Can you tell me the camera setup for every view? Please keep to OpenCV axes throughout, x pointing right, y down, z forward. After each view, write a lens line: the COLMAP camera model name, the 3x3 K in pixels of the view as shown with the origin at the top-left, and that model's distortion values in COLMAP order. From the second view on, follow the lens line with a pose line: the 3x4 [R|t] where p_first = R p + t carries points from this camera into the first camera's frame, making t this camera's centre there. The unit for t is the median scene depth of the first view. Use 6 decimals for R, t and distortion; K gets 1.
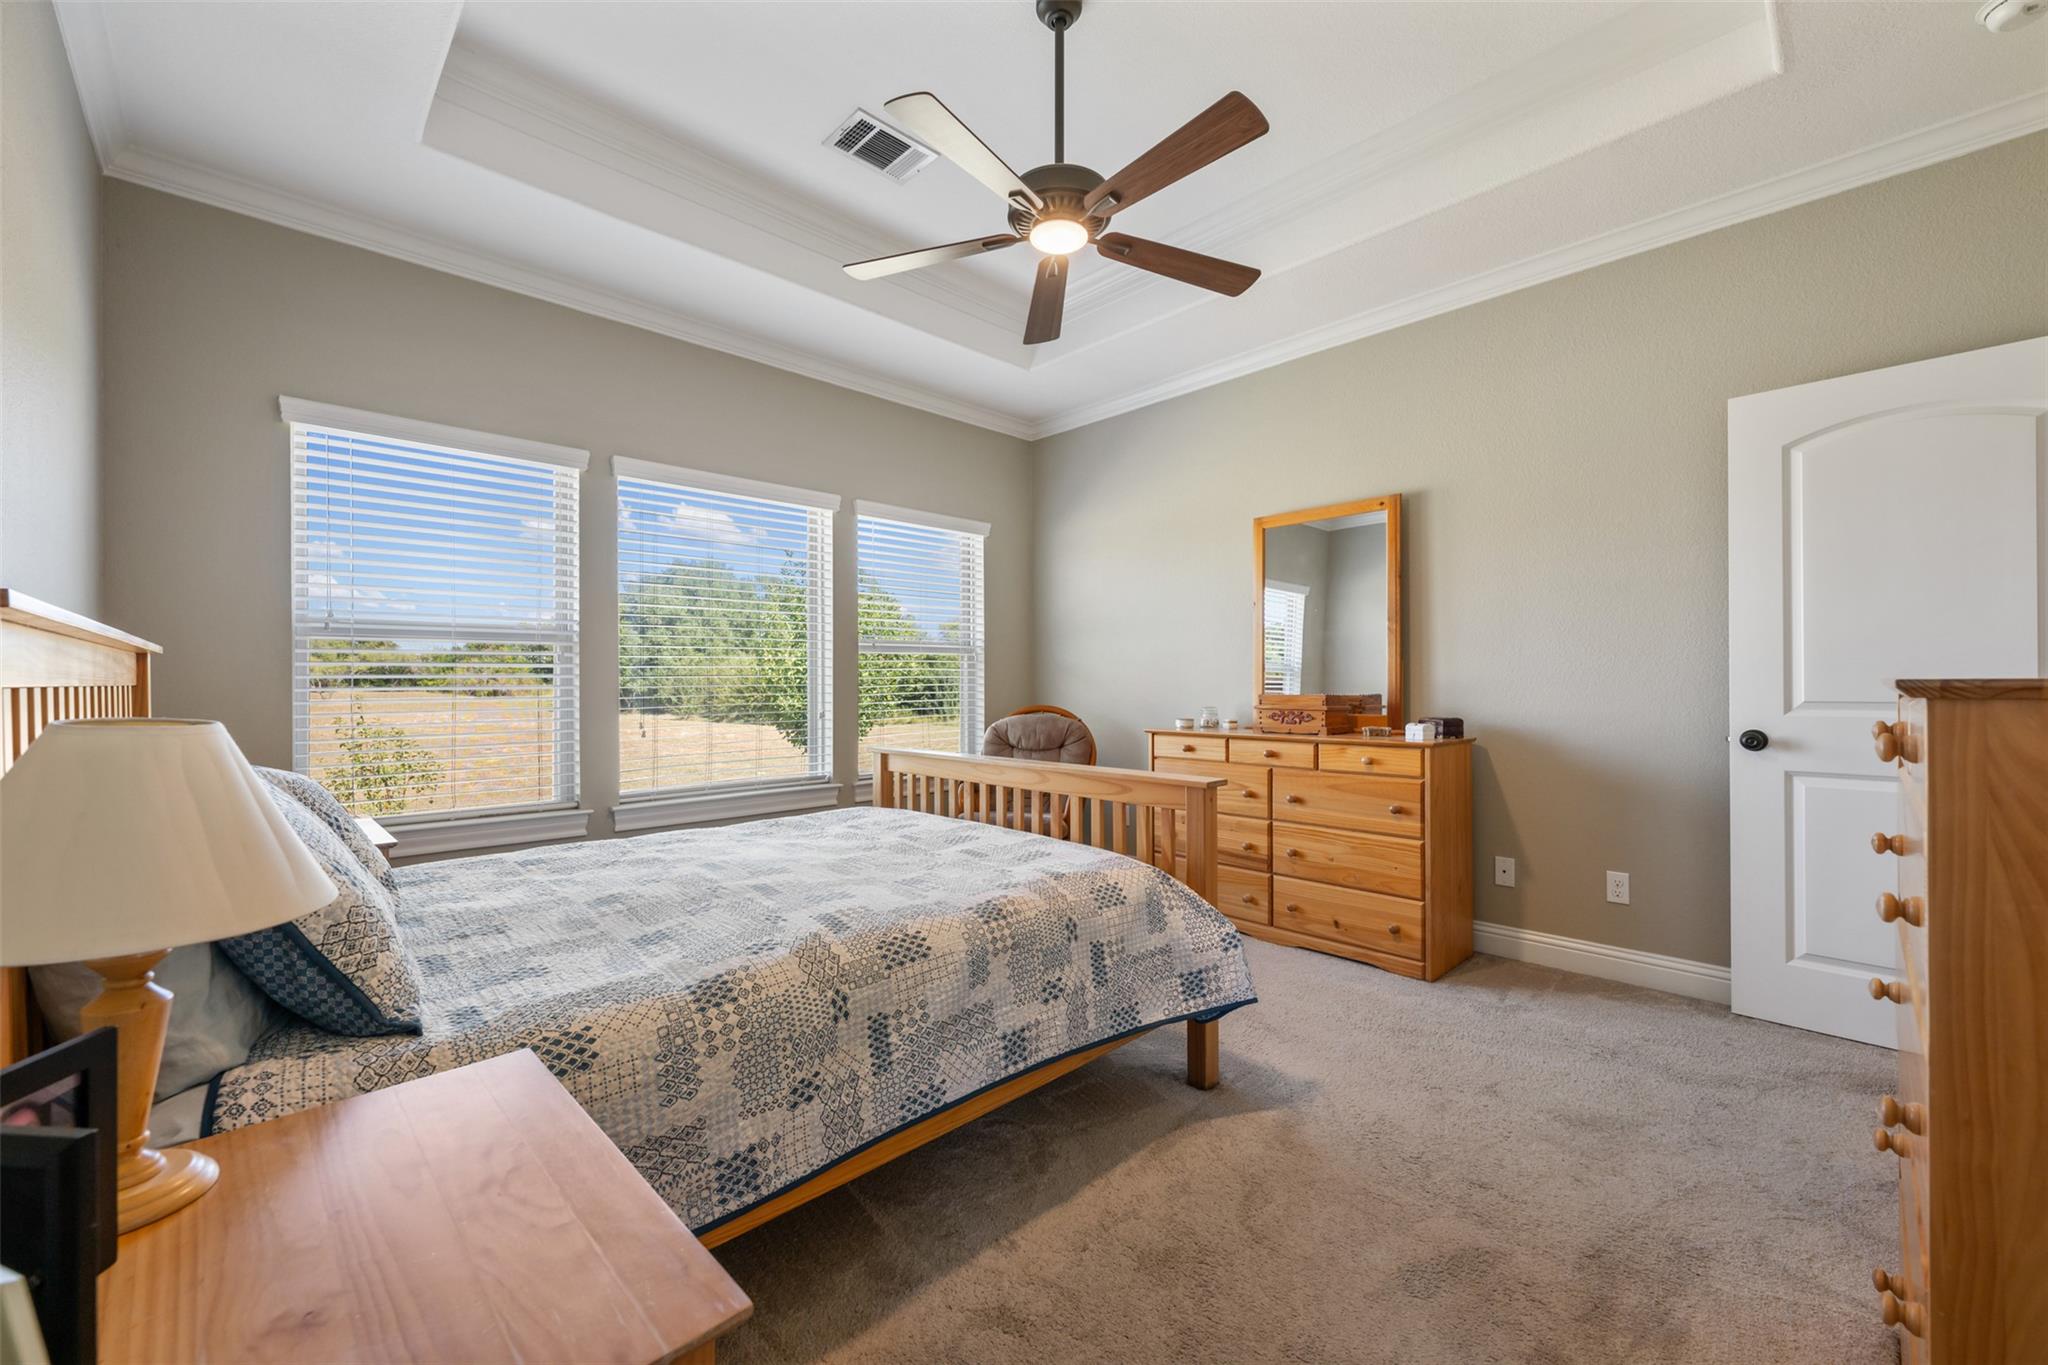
lens RADIAL K [[811.1, 0, 1011.5], [0, 811.1, 679.2], [0, 0, 1]] dist [-0.001777, 0.000354]
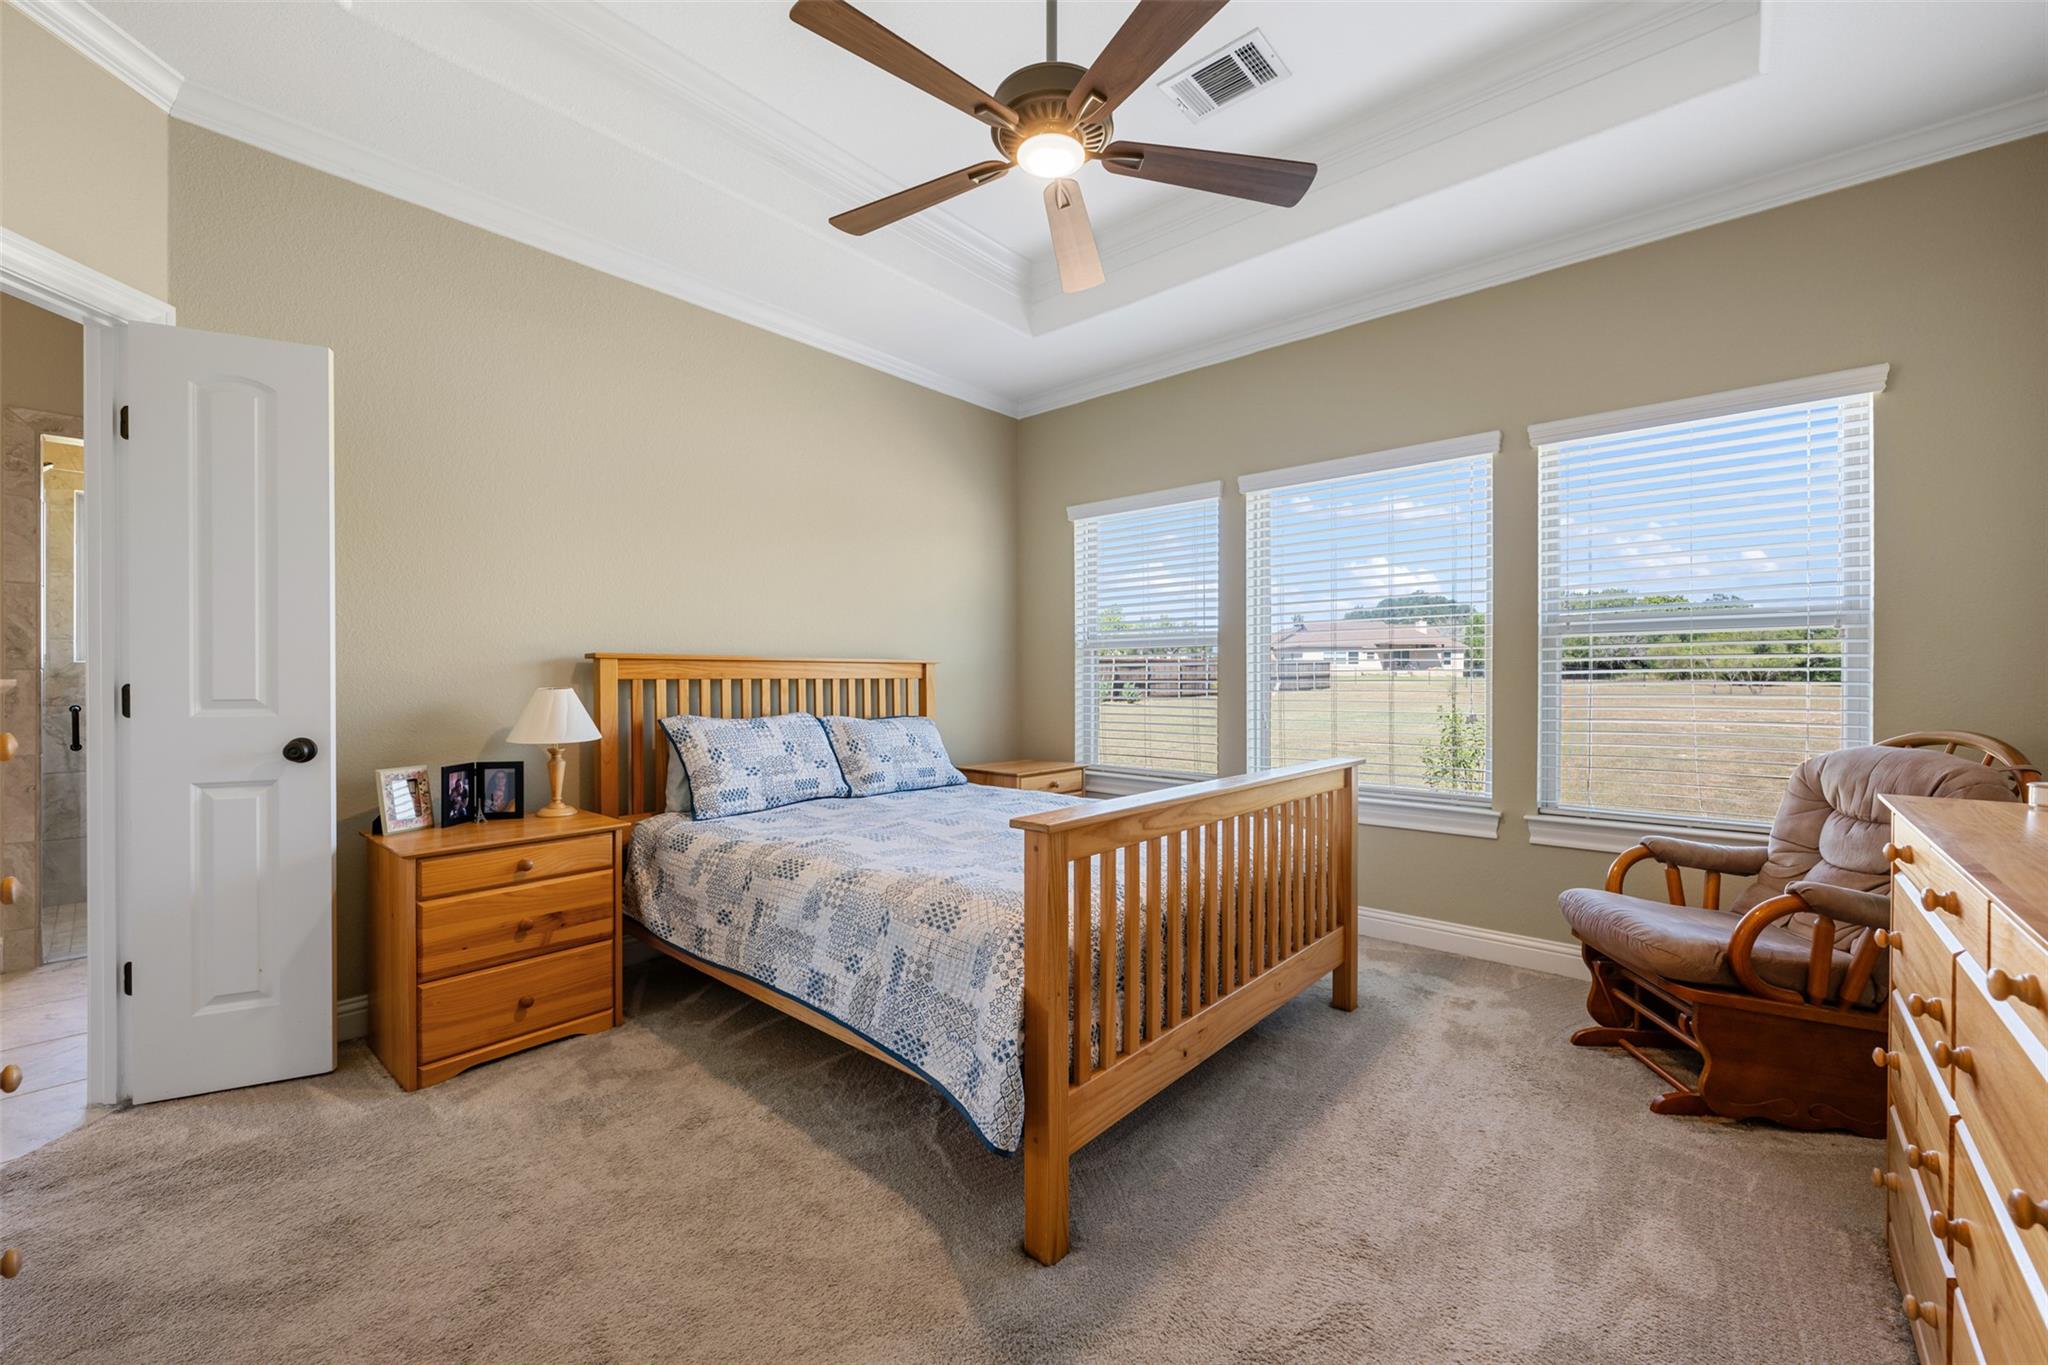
lens RADIAL K [[811.1, 0, 1013.6], [0, 811.1, 674.4], [0, 0, 1]] dist [-0.001777, 0.000354]
pose [[0.089281, 0.002653, -0.996003, 1.192379], [0.000351, 0.999996, 0.002695, -0.005917], [0.996006, -0.000590, 0.089279, 1.159860]]
